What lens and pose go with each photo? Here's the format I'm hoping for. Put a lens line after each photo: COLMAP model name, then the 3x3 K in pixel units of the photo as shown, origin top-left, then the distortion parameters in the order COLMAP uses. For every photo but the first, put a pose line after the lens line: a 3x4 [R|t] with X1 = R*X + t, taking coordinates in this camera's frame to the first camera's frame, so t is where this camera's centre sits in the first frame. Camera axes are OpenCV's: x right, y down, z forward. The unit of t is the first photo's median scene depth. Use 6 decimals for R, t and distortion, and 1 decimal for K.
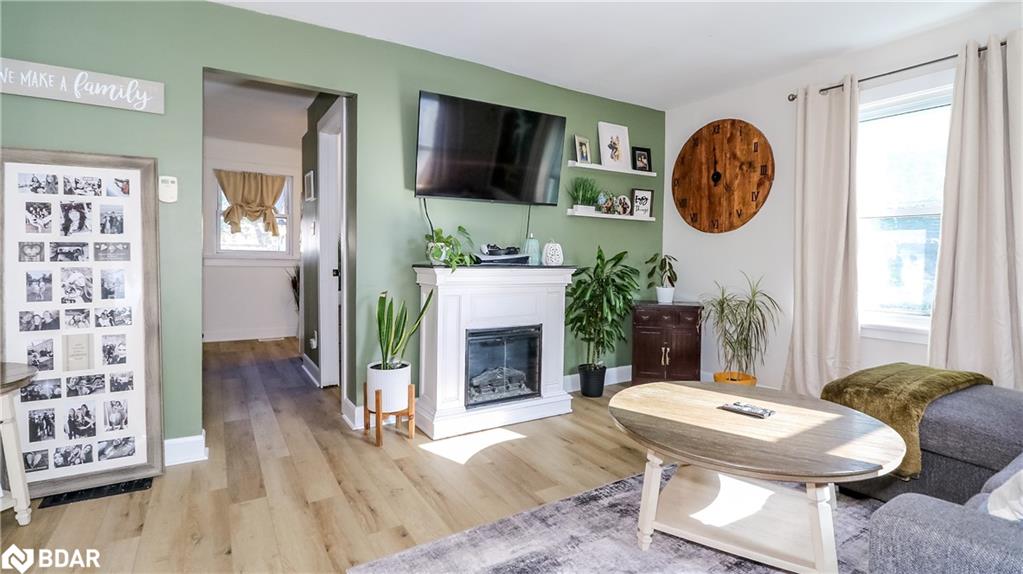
lens RADIAL K [[470.8, 0, 514.8], [0, 470.8, 274.1], [0, 0, 1]] dist [-0.022060, -0.000575]
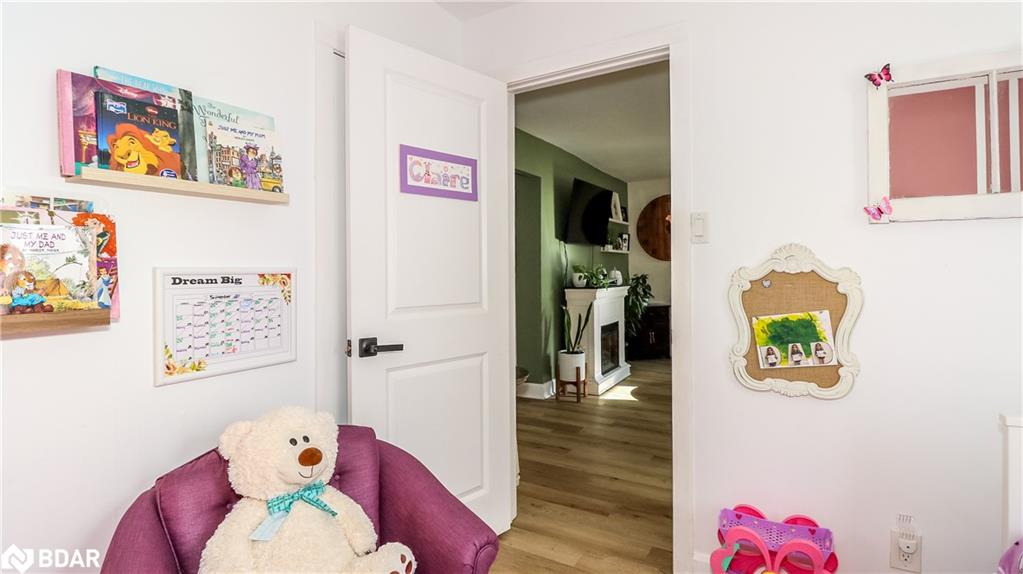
lens RADIAL K [[470.8, 0, 514.8], [0, 470.8, 274.1], [0, 0, 1]] dist [-0.022060, -0.000575]
pose [[0.887581, -0.029293, 0.459719, -0.937755], [0.043845, 0.998817, -0.021009, -0.034712], [-0.458560, 0.038804, 0.887816, -0.263025]]
